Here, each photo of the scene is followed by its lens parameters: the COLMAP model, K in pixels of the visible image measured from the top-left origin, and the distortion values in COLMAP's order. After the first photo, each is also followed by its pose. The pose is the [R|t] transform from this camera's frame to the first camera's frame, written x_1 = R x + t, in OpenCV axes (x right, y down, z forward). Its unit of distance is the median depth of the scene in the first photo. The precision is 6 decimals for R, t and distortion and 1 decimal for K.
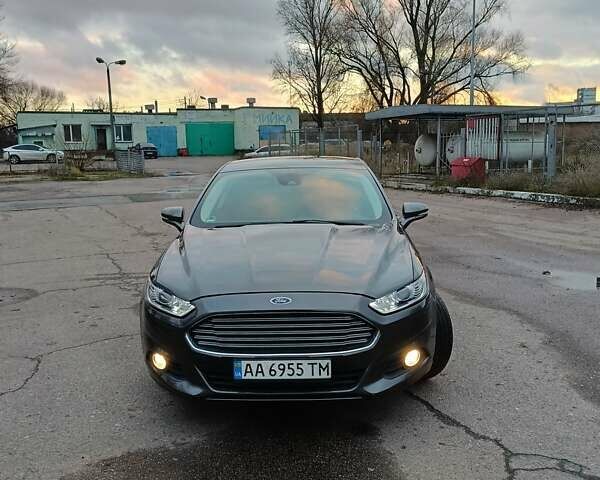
lens RADIAL K [[658.7, 0, 299.8], [0, 658.7, 240.3], [0, 0, 1]] dist [0.001854, 0.000000]
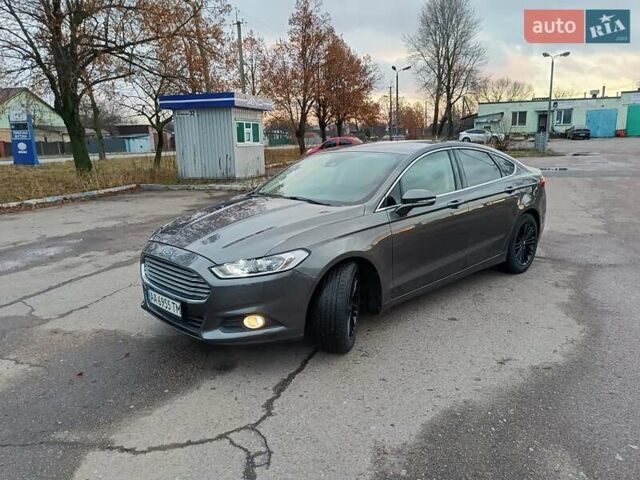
lens RADIAL K [[517.5, 0, 319.5], [0, 517.5, 239.6], [0, 0, 1]] dist [0.027118, -0.023488]
pose [[0.665434, 0.140008, -0.733209, 0.146654], [-0.089028, 0.990127, 0.108269, -0.012080], [0.741128, -0.006769, 0.671329, 0.077799]]
